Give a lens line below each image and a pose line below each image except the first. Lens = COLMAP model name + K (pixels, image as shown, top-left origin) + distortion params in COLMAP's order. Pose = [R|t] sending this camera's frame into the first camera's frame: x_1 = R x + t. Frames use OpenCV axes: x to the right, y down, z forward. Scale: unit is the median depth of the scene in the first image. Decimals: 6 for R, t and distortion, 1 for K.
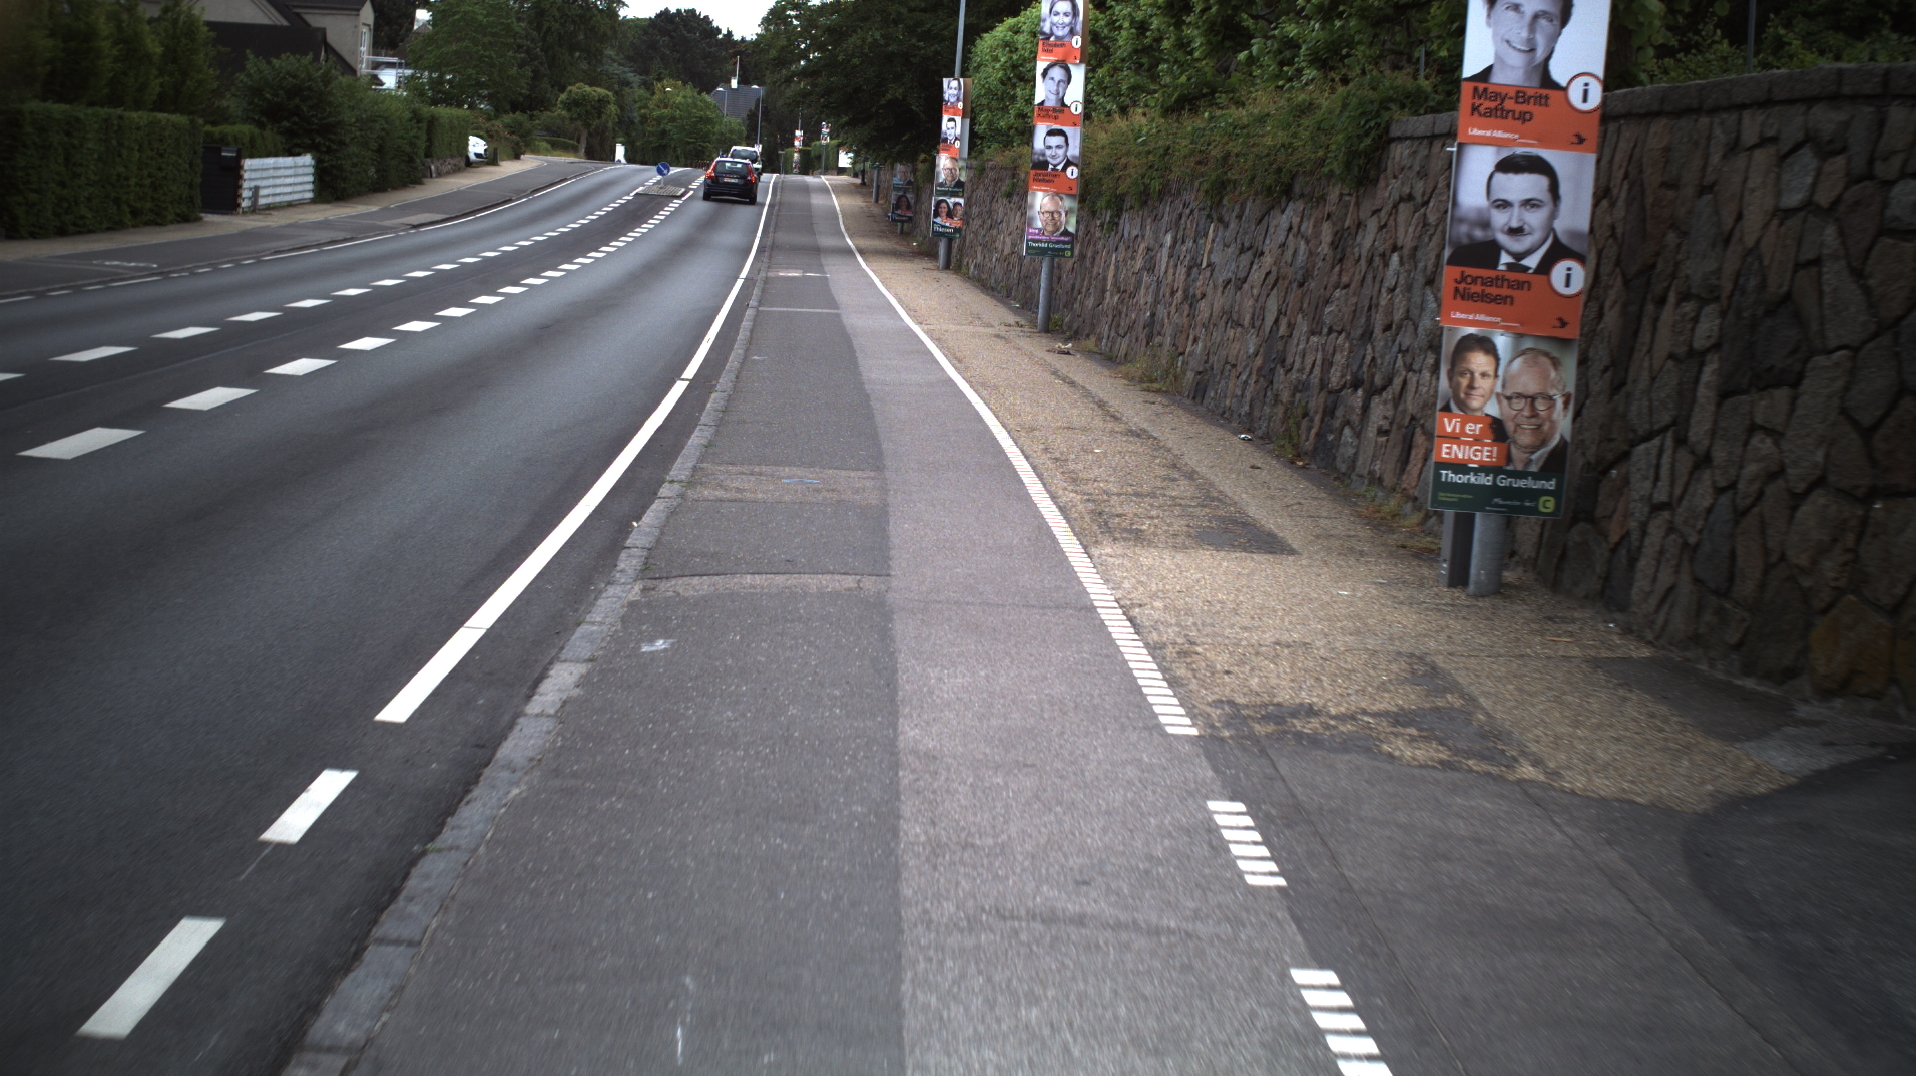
lens RADIAL K [[3450.5, 0, 959.1], [0, 3450.5, 545.6], [0, 0, 1]] dist [-0.232418, 0.000000]
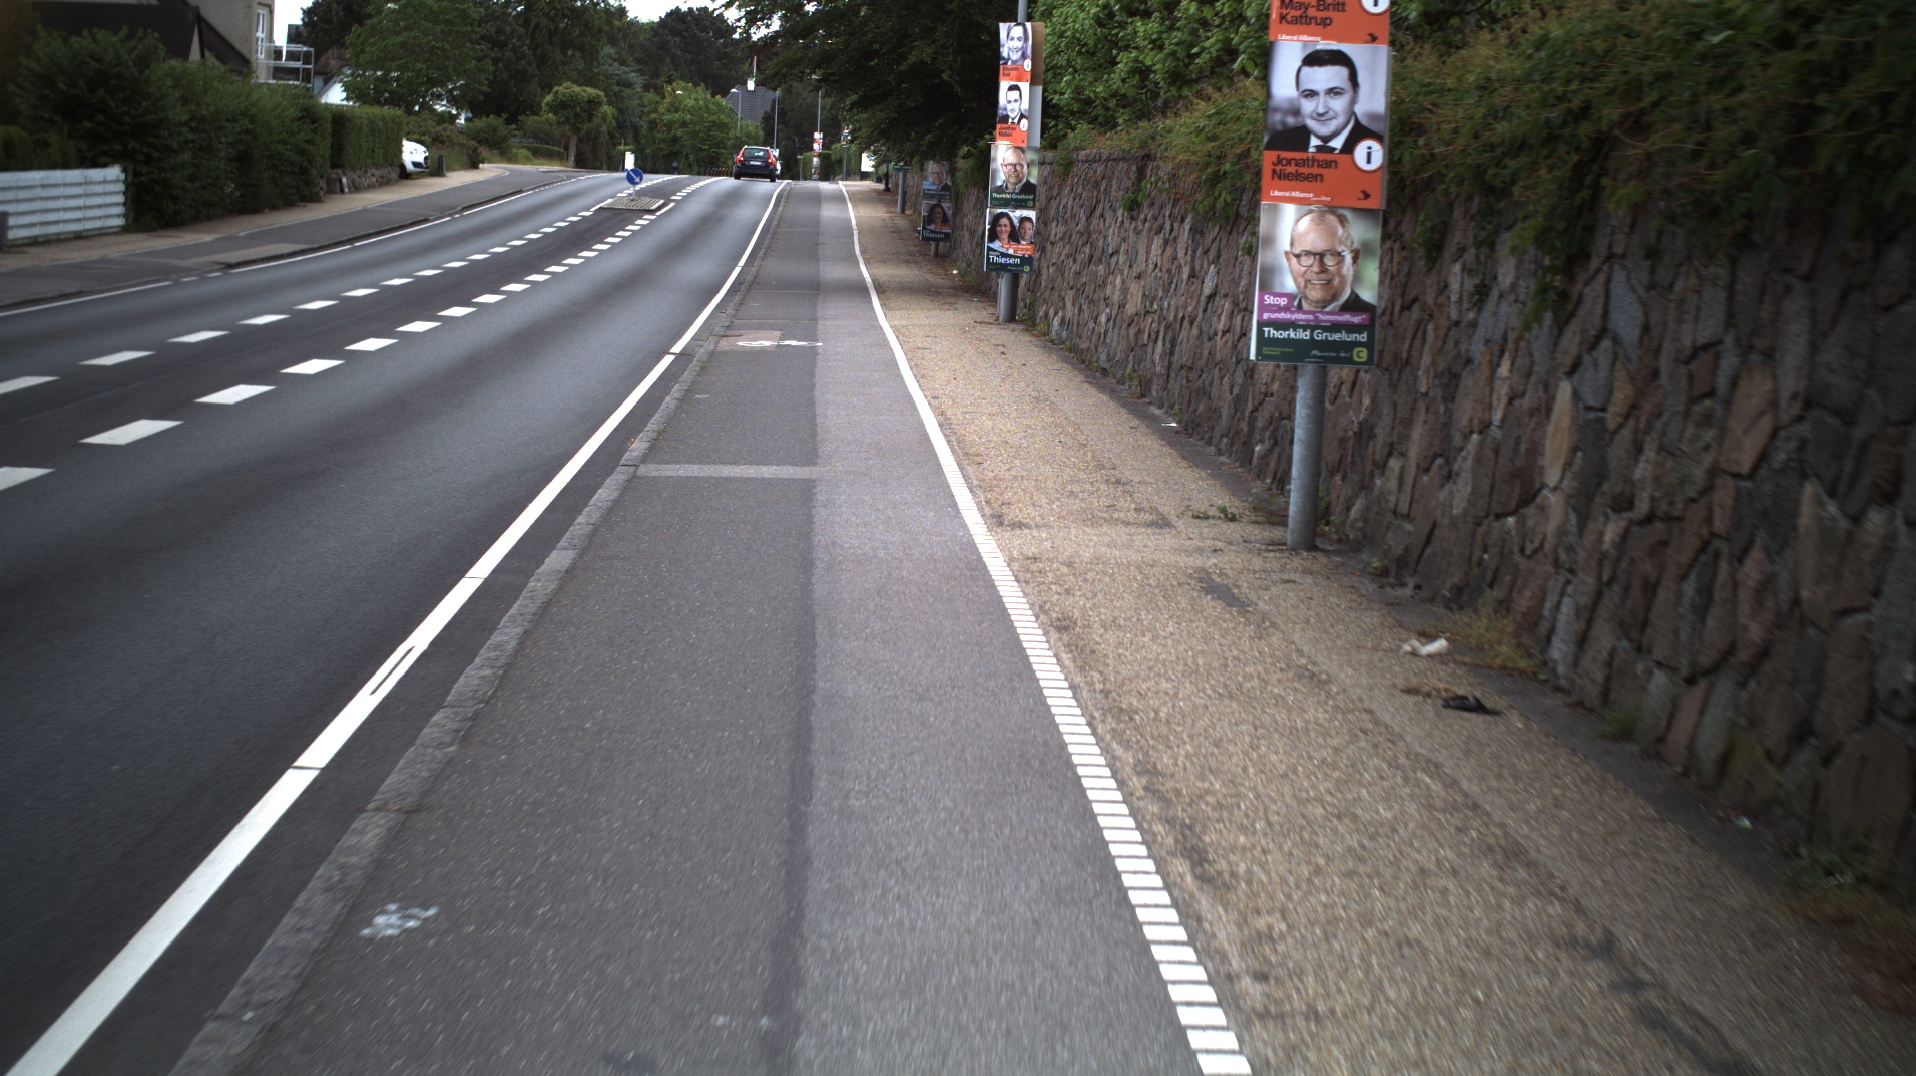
lens RADIAL K [[3450.5, 0, 948.2], [0, 3450.5, 541.1], [0, 0, 1]] dist [-0.232418, 0.000000]
pose [[0.999737, -0.018573, -0.013446, -0.007402], [0.018540, 0.999825, -0.002607, -0.038304], [0.013492, 0.002357, 0.999906, 0.362707]]
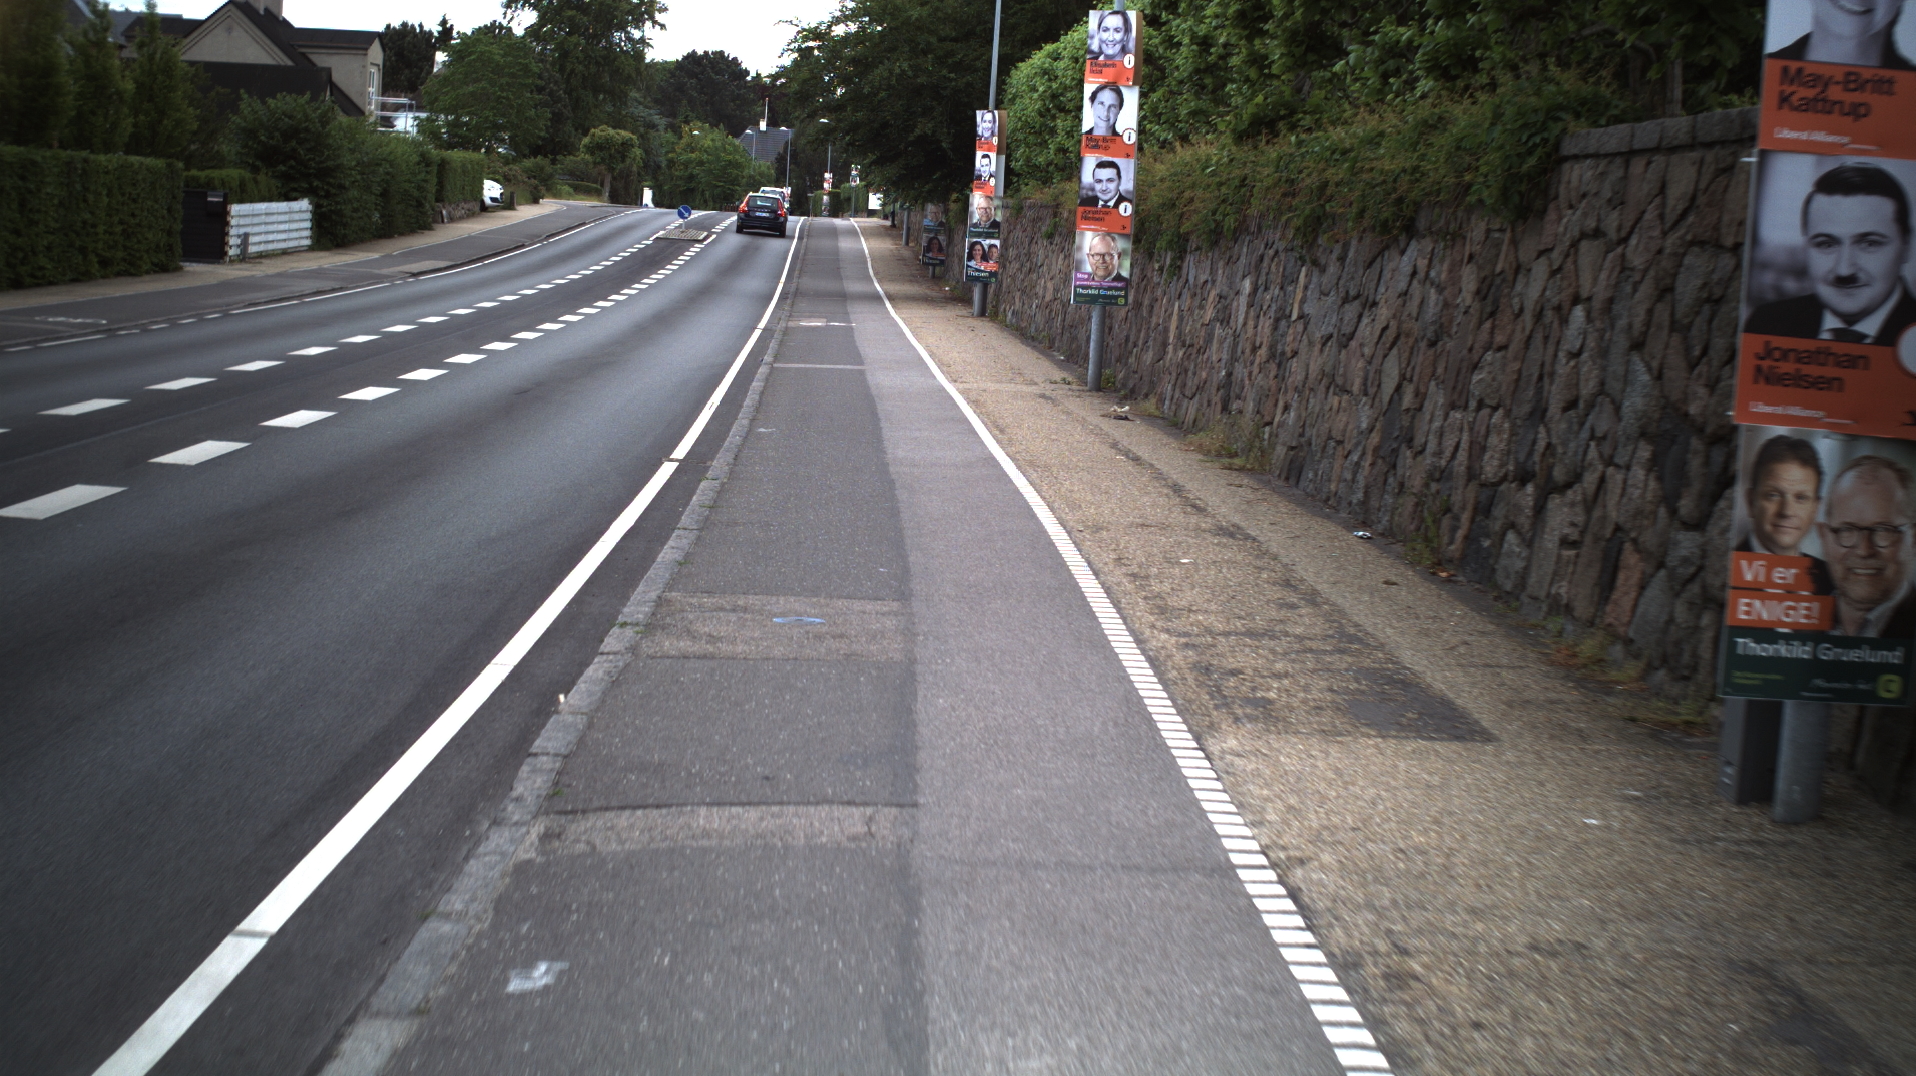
lens RADIAL K [[3450.5, 0, 963.5], [0, 3450.5, 539.0], [0, 0, 1]] dist [-0.232418, 0.000000]
pose [[0.999929, -0.008208, -0.008600, -0.001088], [0.008086, 0.999868, -0.014077, -0.007250], [0.008714, 0.014007, 0.999864, 0.072541]]
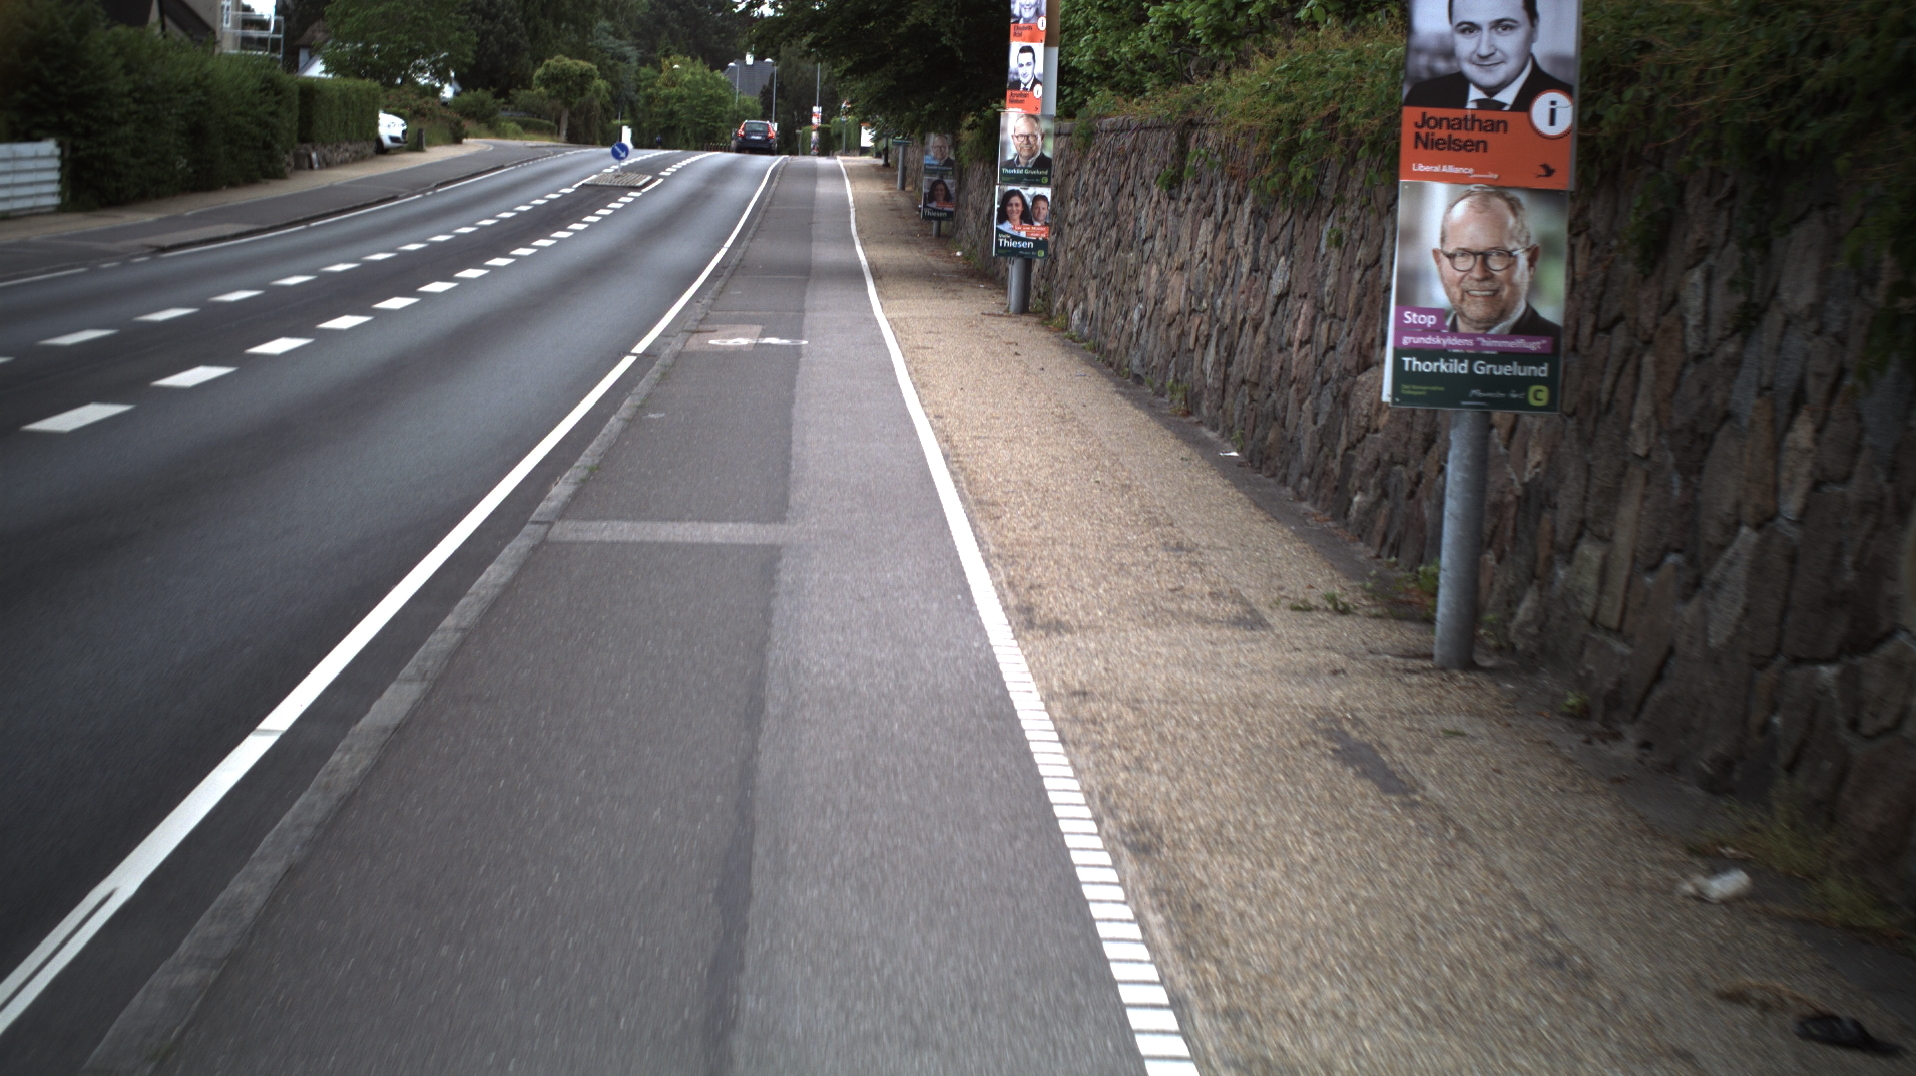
lens RADIAL K [[3450.5, 0, 950.8], [0, 3450.5, 536.8], [0, 0, 1]] dist [-0.232418, 0.000000]
pose [[0.999730, -0.019109, -0.013222, -0.008714], [0.019154, 0.999811, 0.003245, -0.045744], [0.013157, -0.003498, 0.999907, 0.435115]]
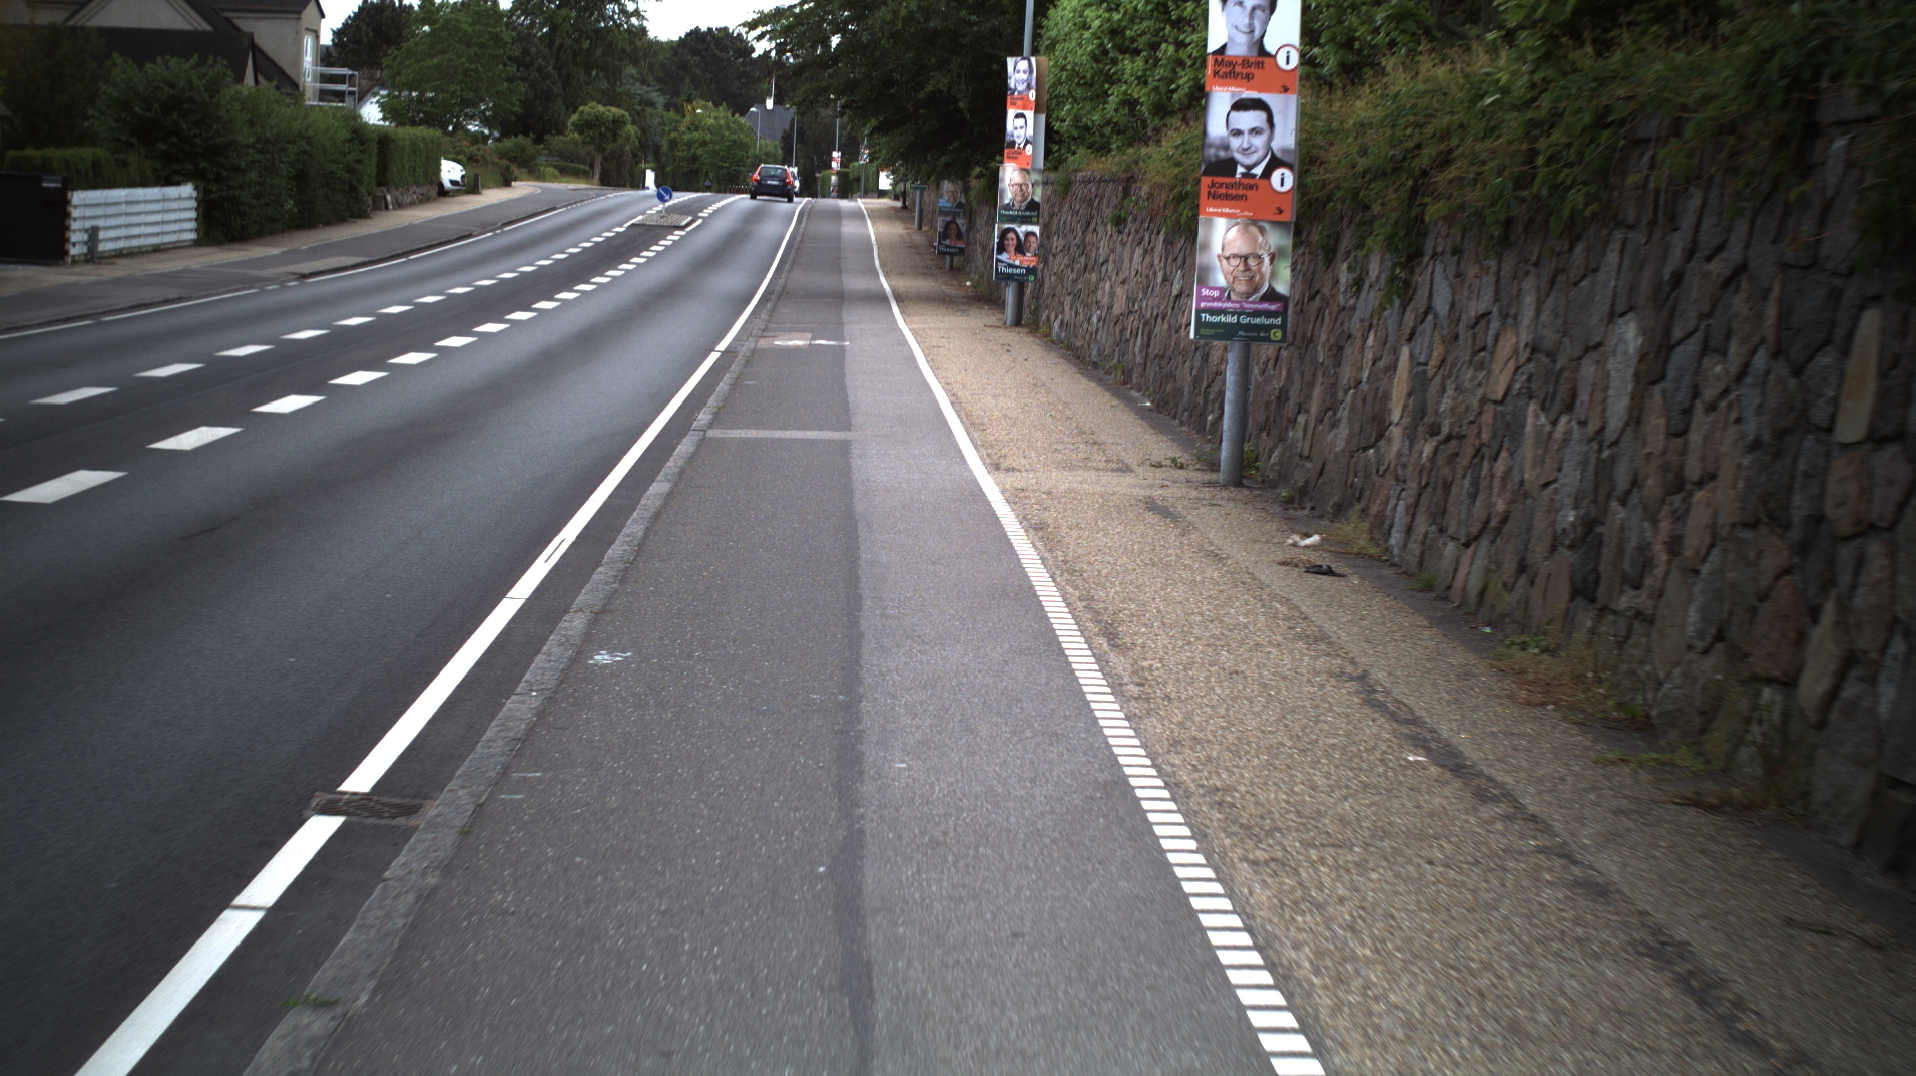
lens RADIAL K [[3450.5, 0, 946.3], [0, 3450.5, 544.7], [0, 0, 1]] dist [-0.232418, 0.000000]
pose [[0.999670, -0.017725, -0.018604, -0.005815], [0.017602, 0.999822, -0.006776, -0.030664], [0.018721, 0.006446, 0.999804, 0.290382]]
